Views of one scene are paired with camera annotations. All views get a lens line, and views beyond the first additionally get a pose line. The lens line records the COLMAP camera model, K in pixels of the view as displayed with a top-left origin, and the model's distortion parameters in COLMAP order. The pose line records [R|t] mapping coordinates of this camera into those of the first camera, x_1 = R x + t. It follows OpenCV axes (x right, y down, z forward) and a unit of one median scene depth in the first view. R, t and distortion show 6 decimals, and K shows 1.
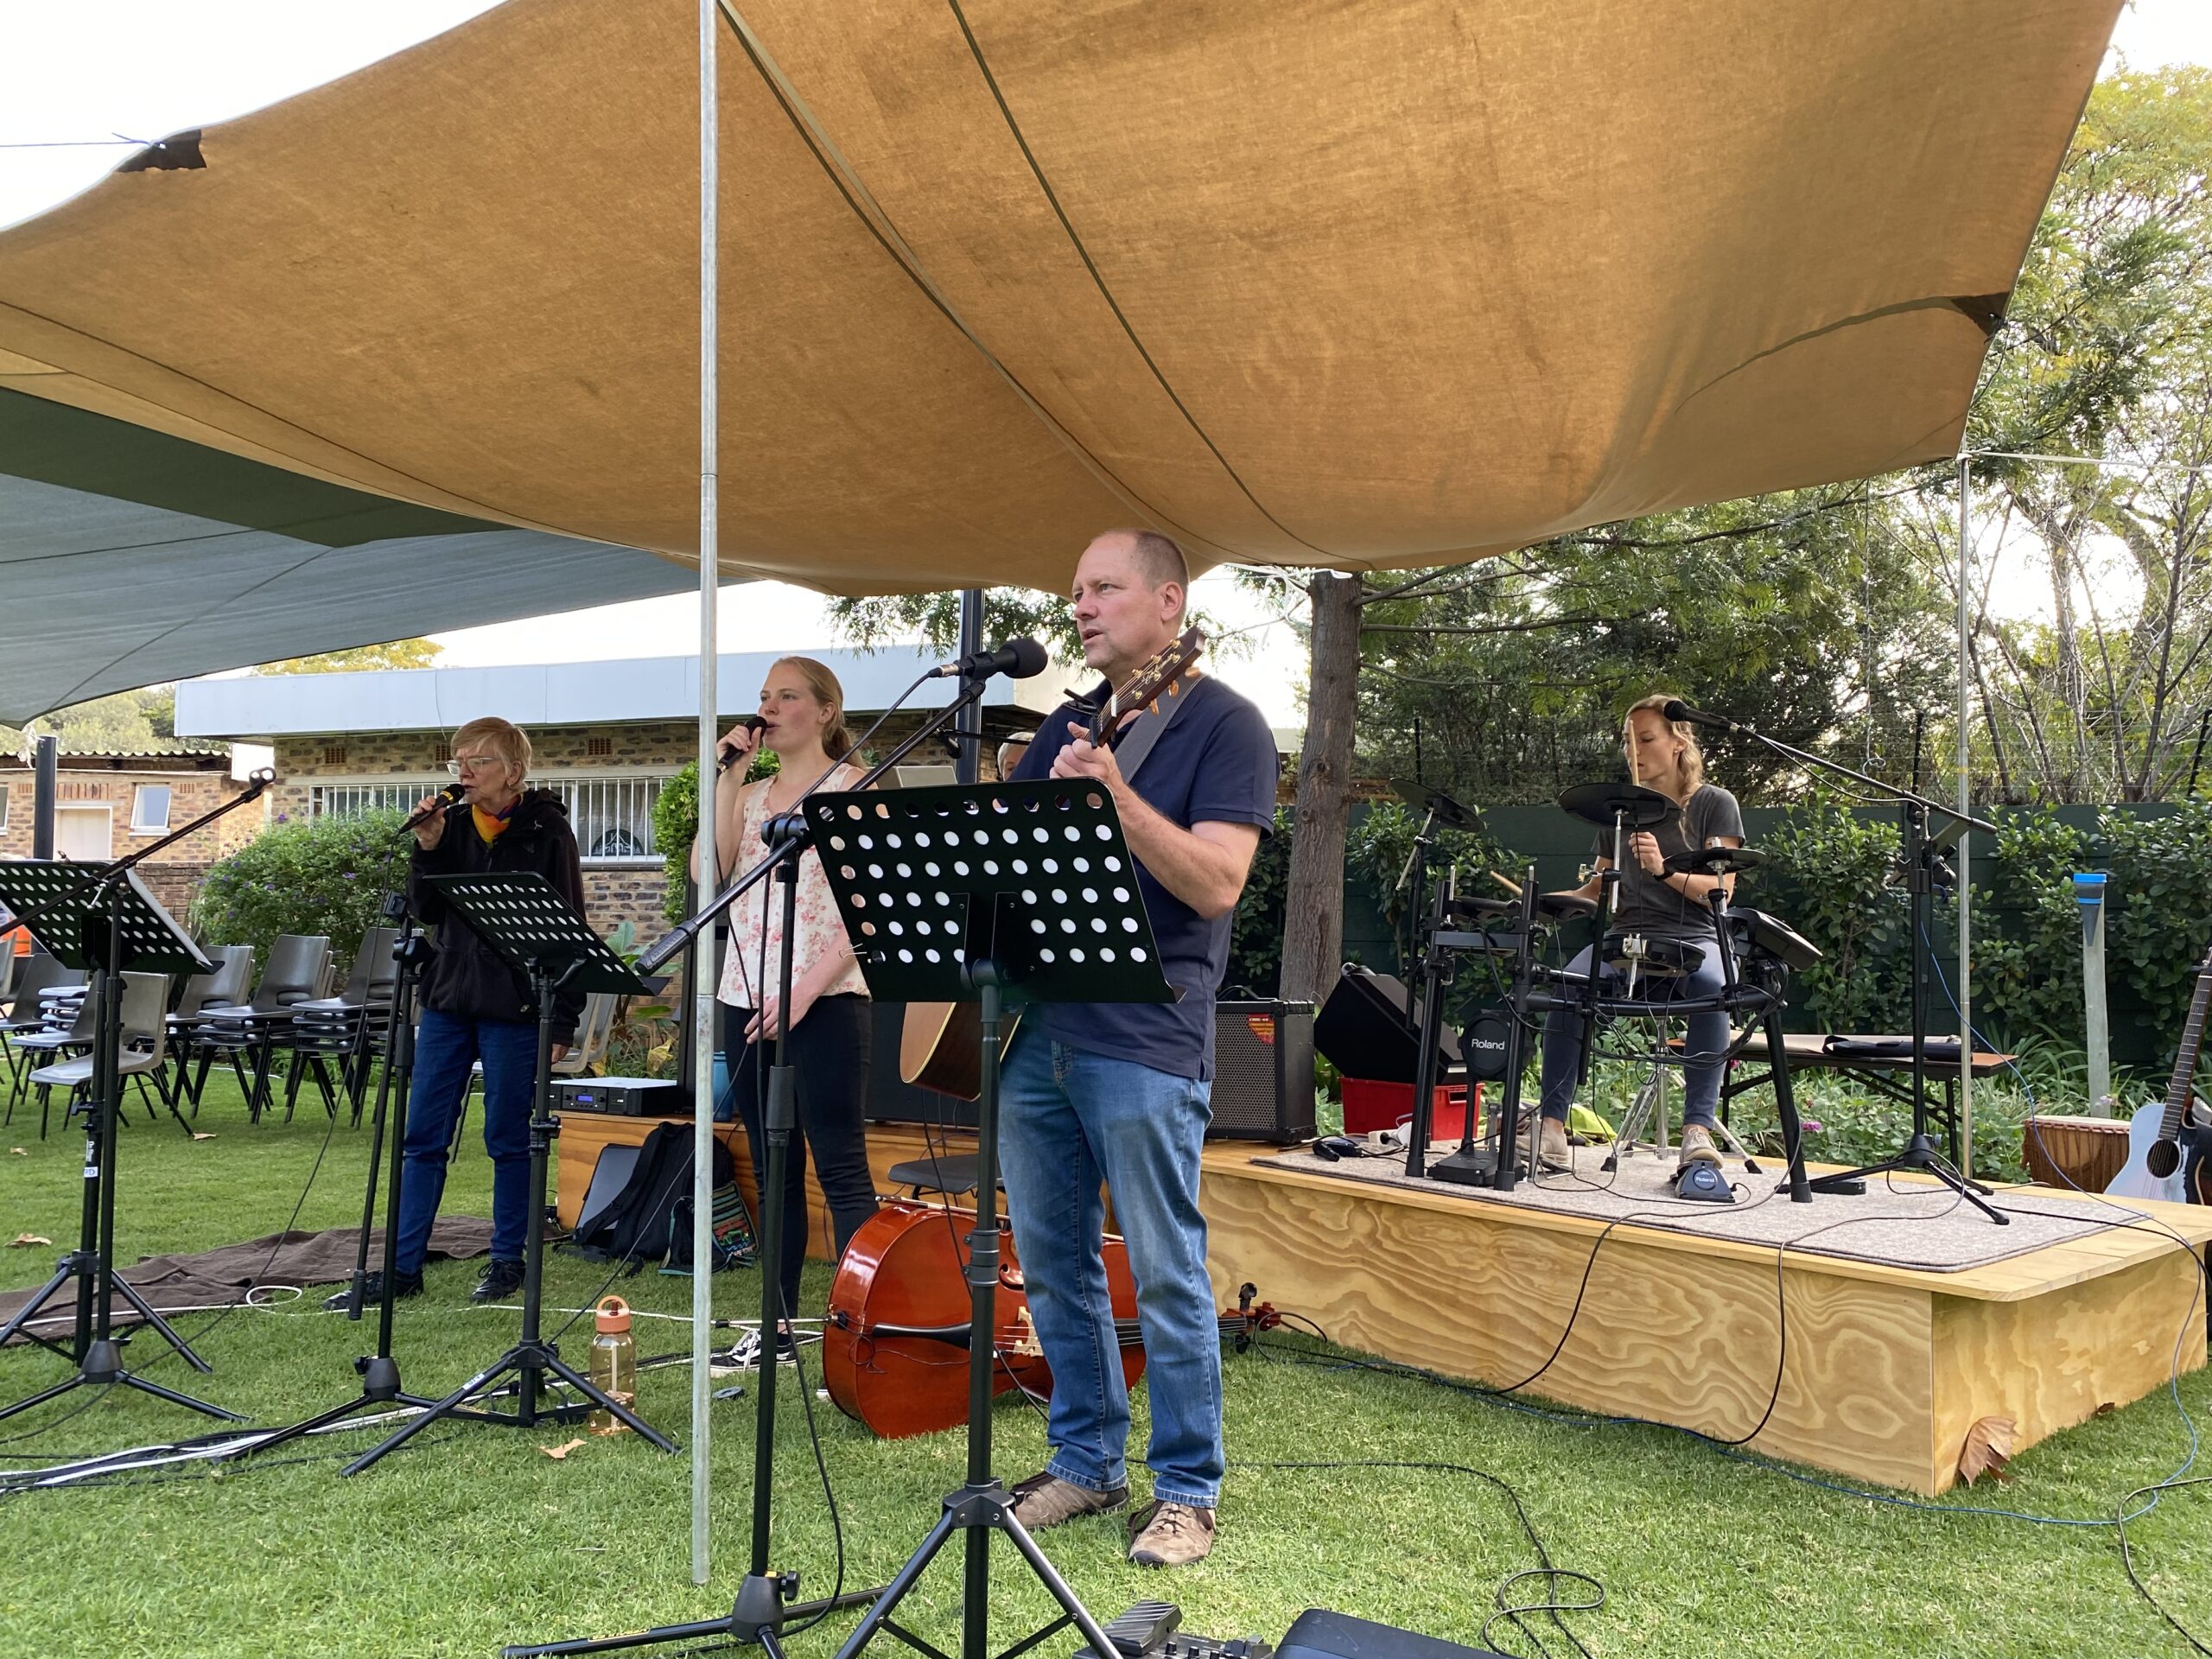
lens RADIAL K [[1669.2, 0, 1112.0], [0, 1669.2, 834.1], [0, 0, 1]] dist [-0.004932, -0.006369]
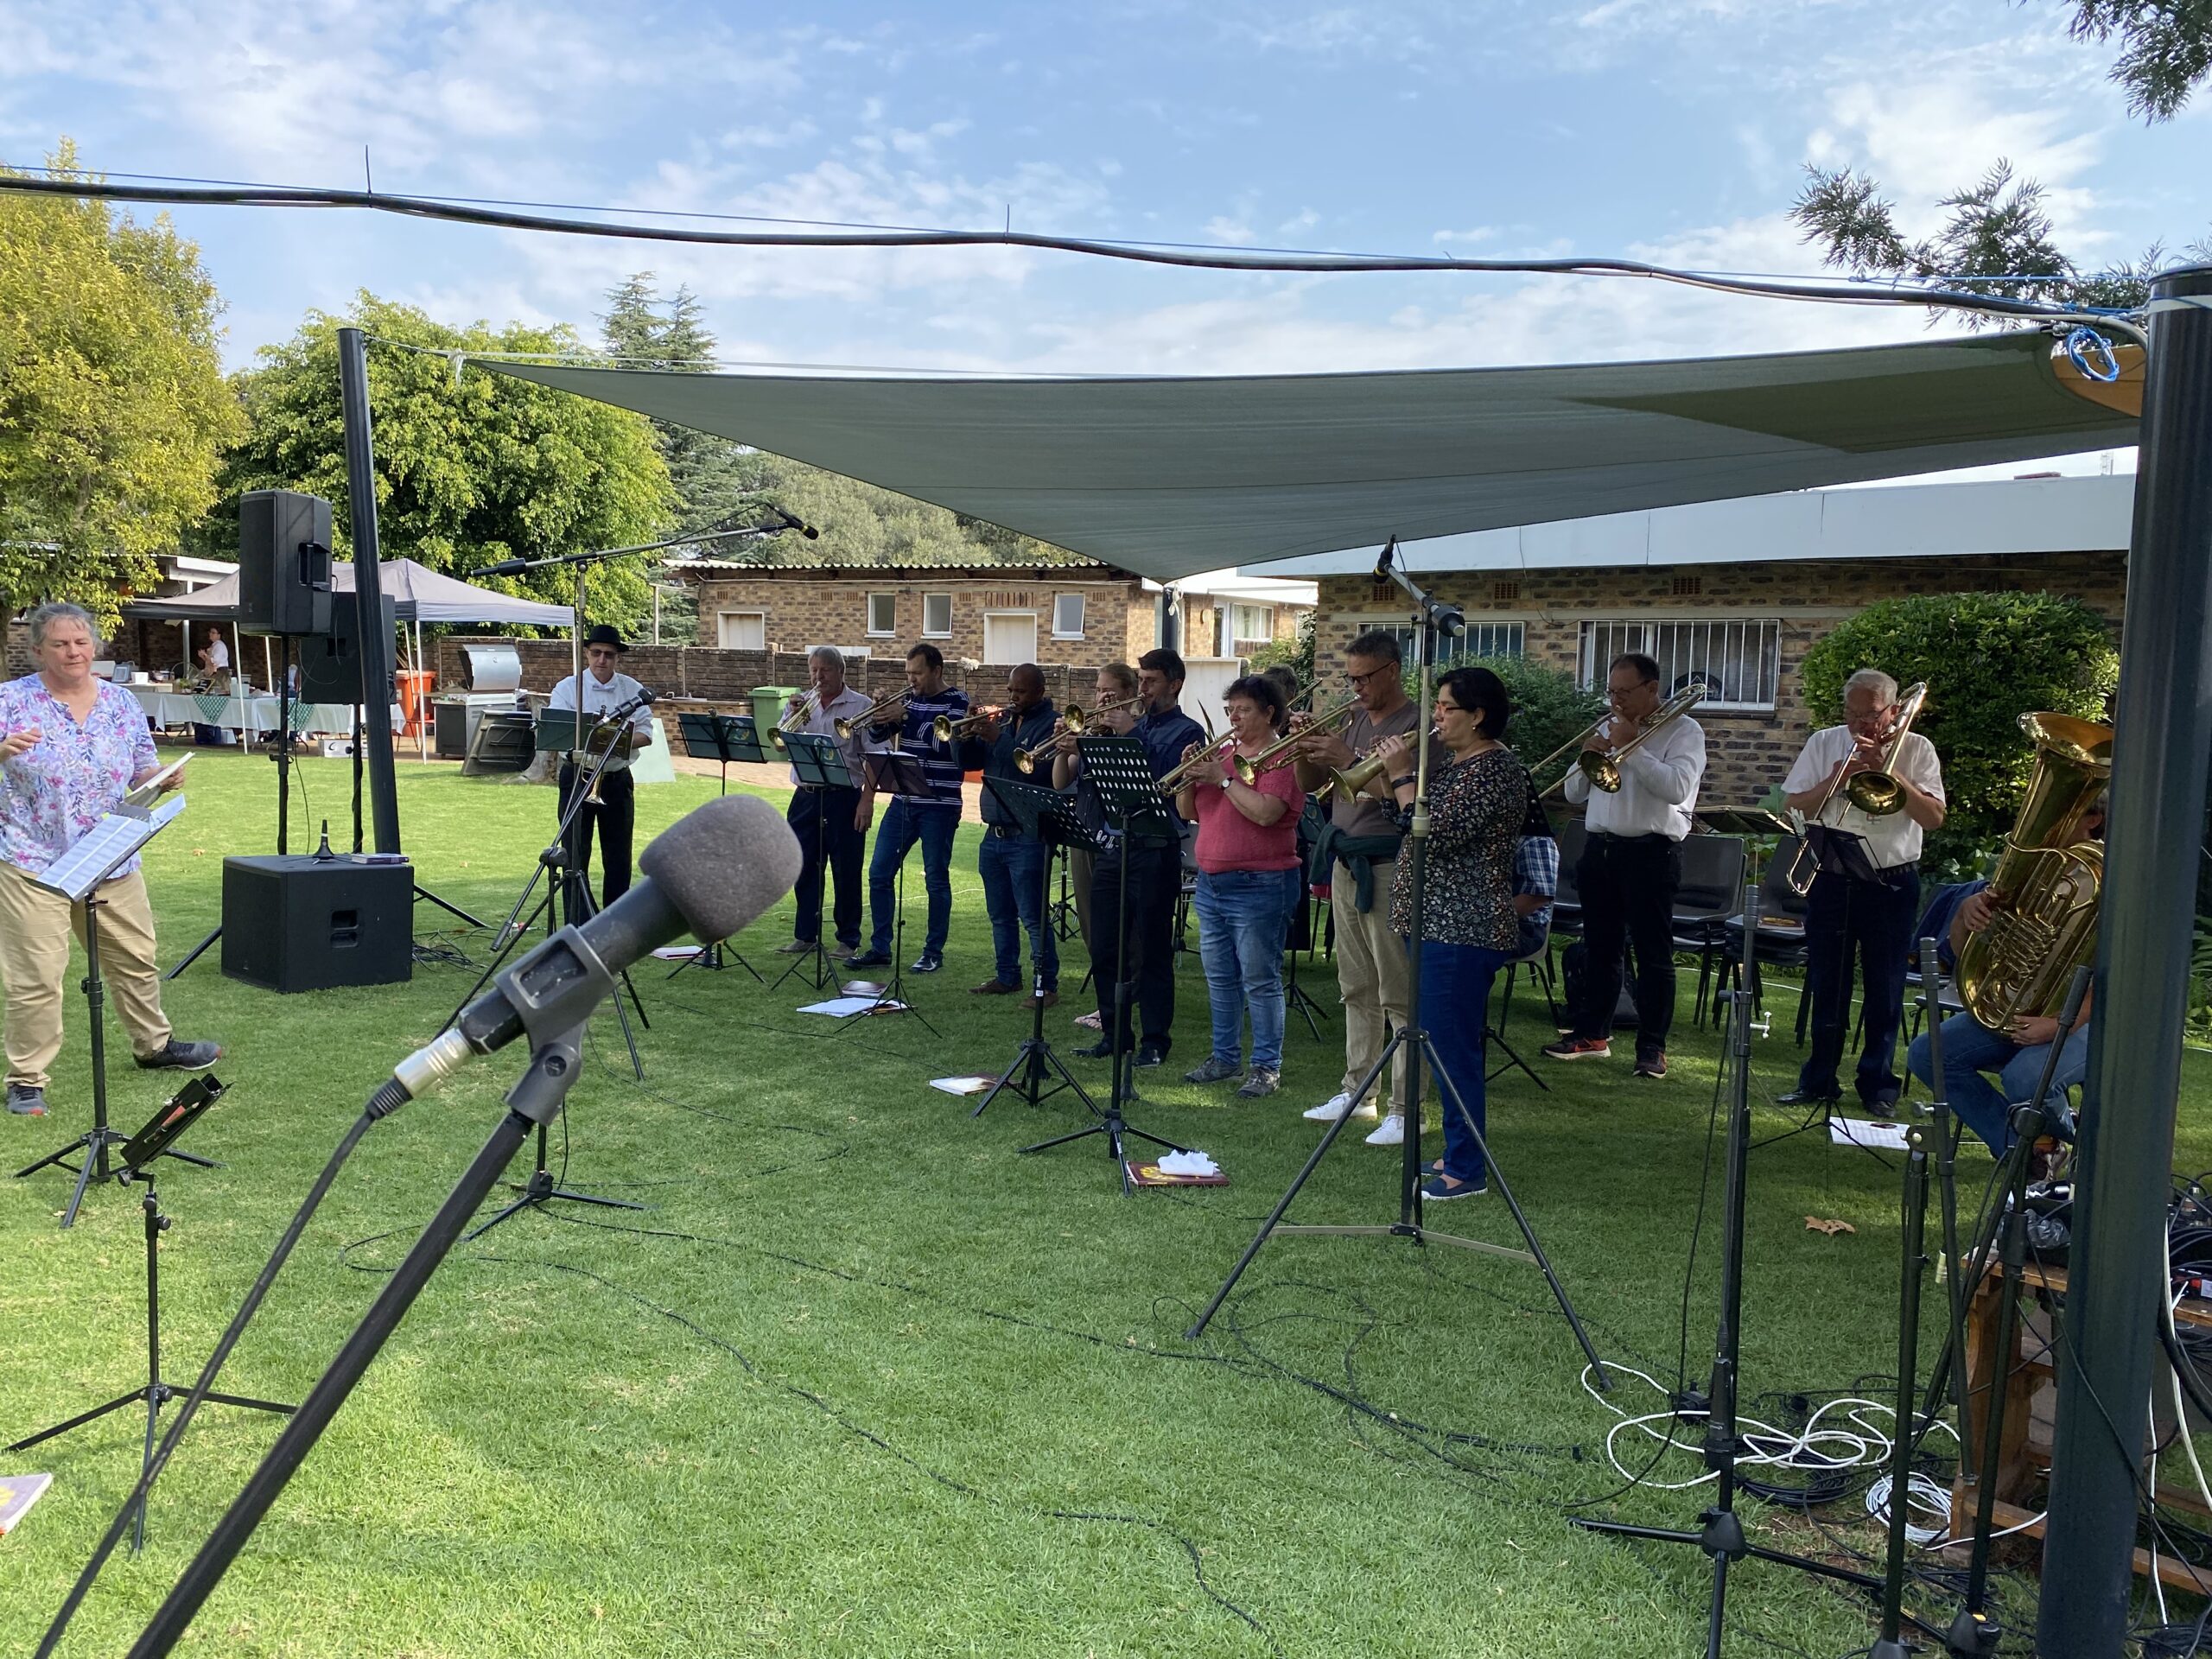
lens RADIAL K [[1669.2, 0, 1096.6], [0, 1669.2, 834.5], [0, 0, 1]] dist [-0.004932, -0.006369]
pose [[0.928382, 0.046573, -0.368698, -0.248584], [0.007337, 0.989626, 0.143482, -0.048543], [0.371555, -0.135911, 0.918409, -0.017787]]
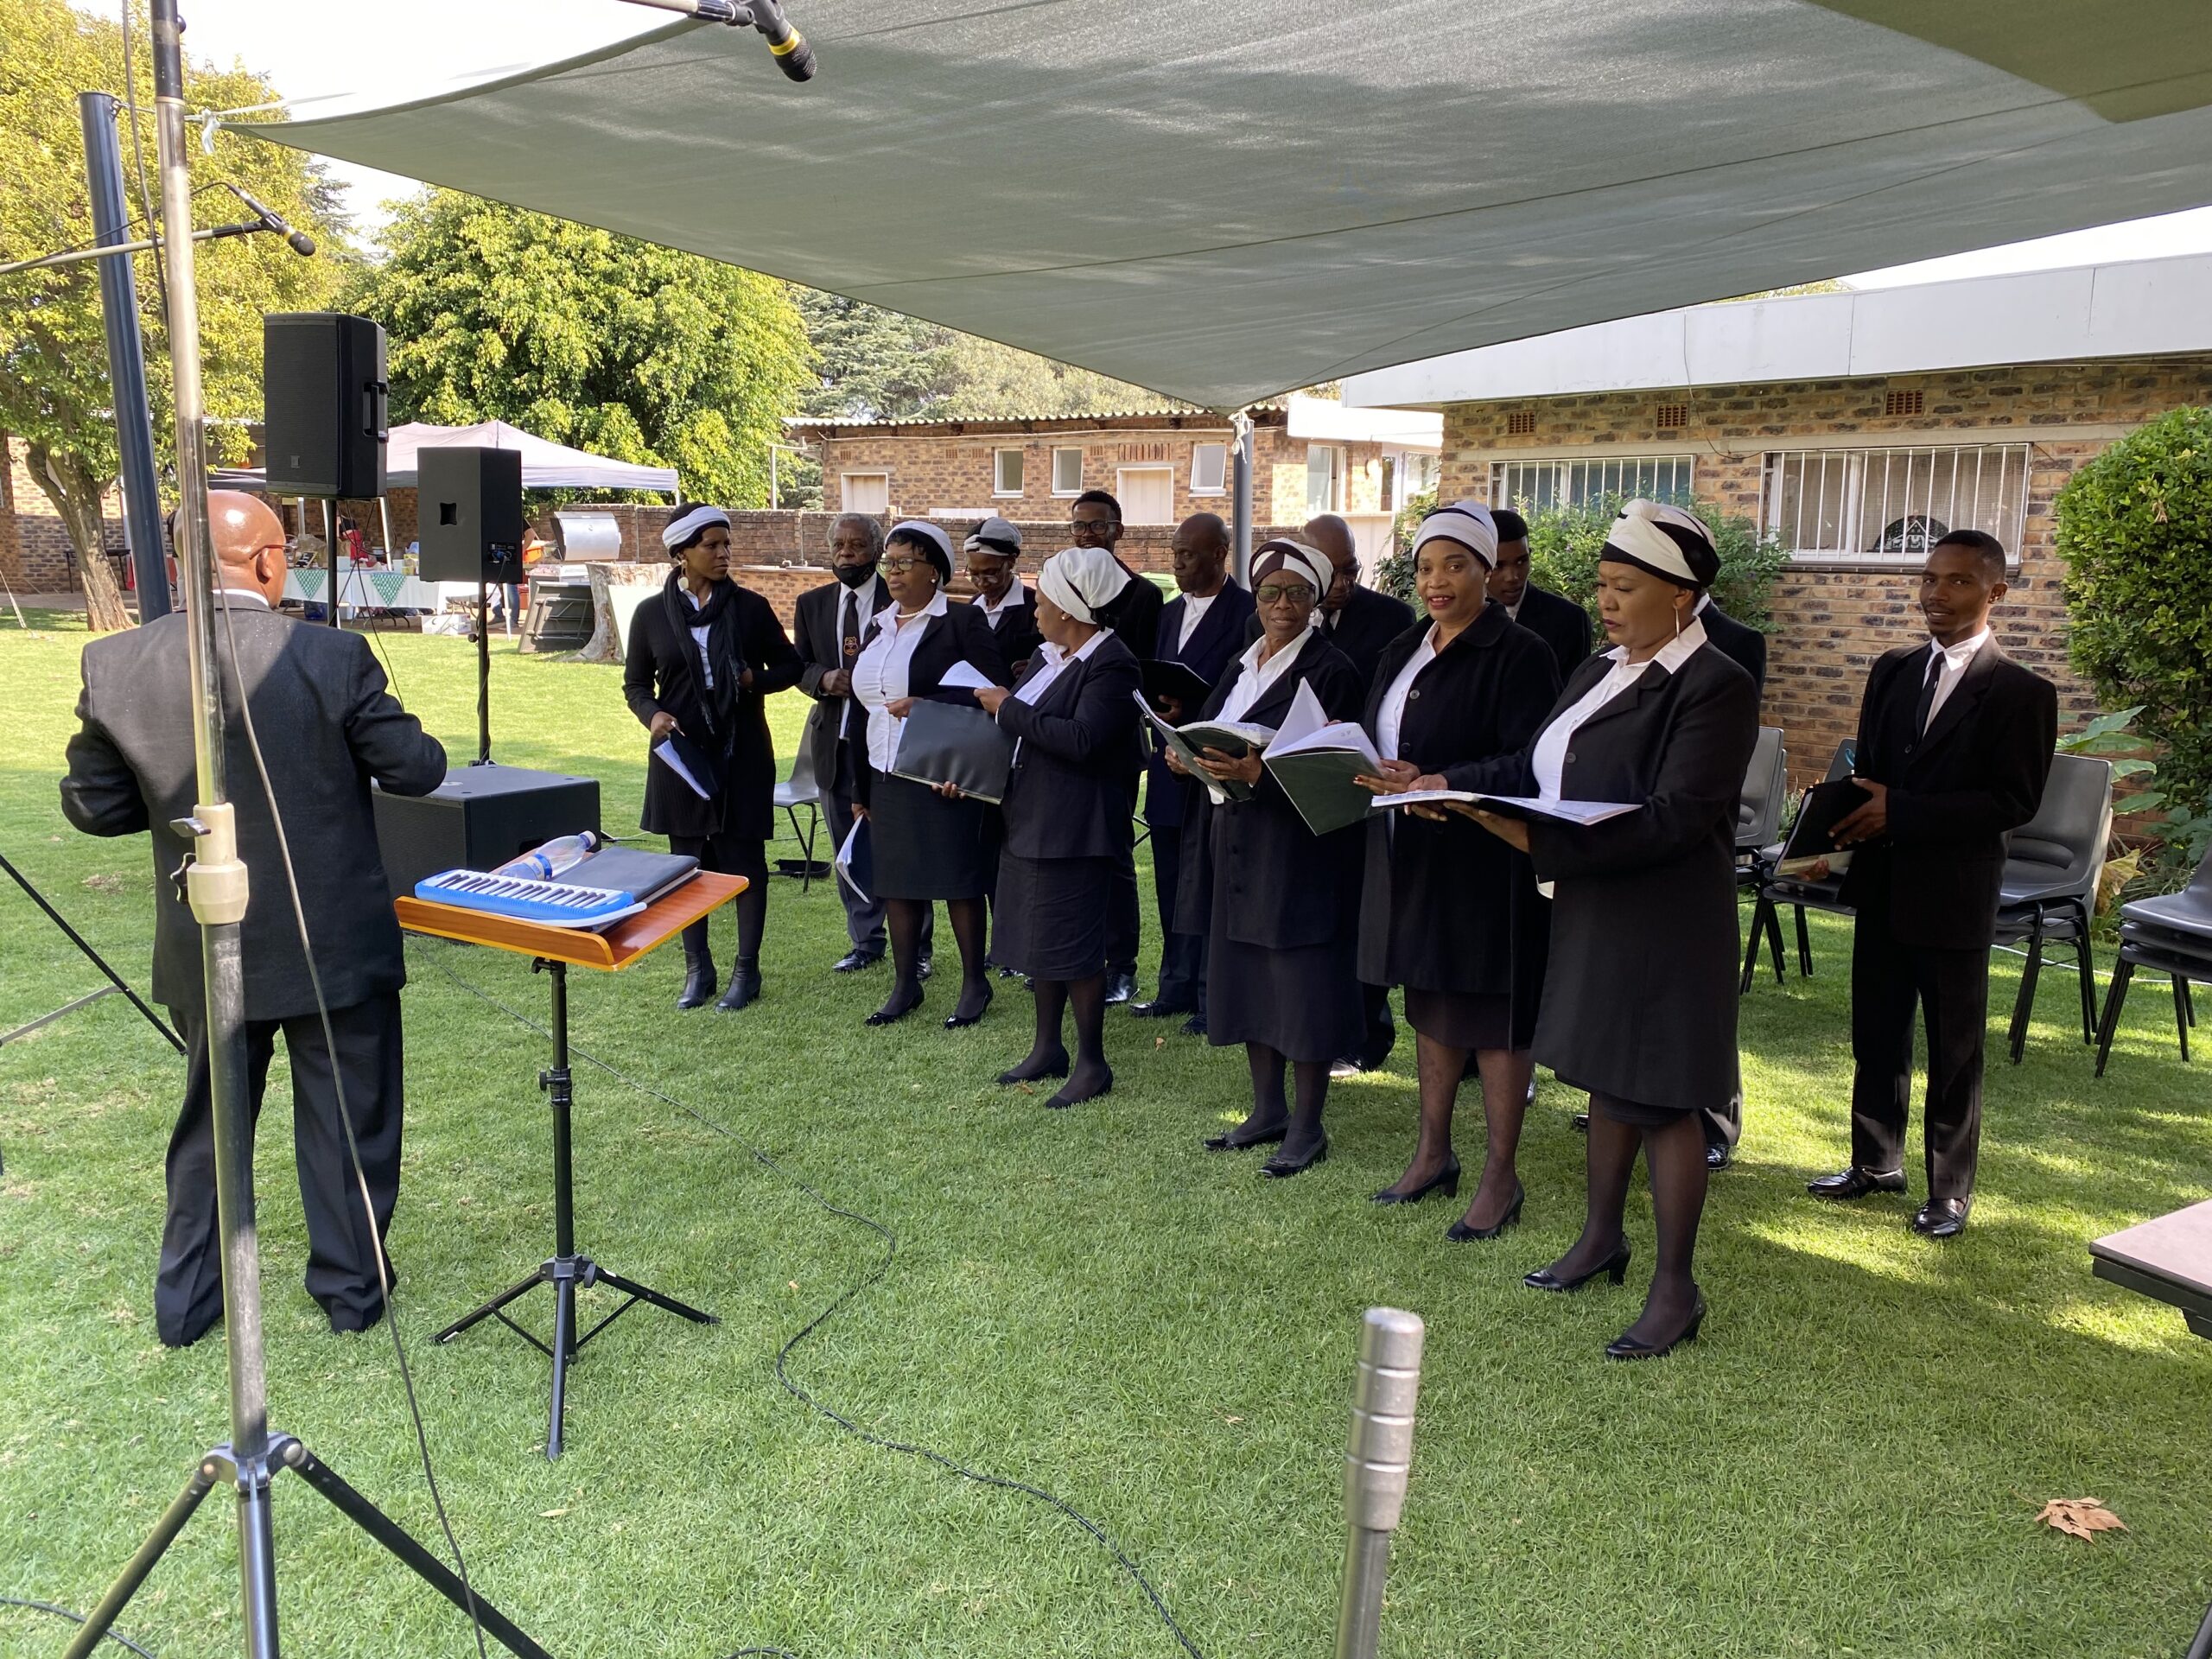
lens RADIAL K [[1669.2, 0, 1110.6], [0, 1669.2, 825.6], [0, 0, 1]] dist [-0.004932, -0.006369]
pose [[0.875467, 0.079965, -0.476616, -0.235773], [0.027085, 0.976547, 0.213592, -0.034927], [0.482518, -0.199902, 0.852770, 0.158737]]
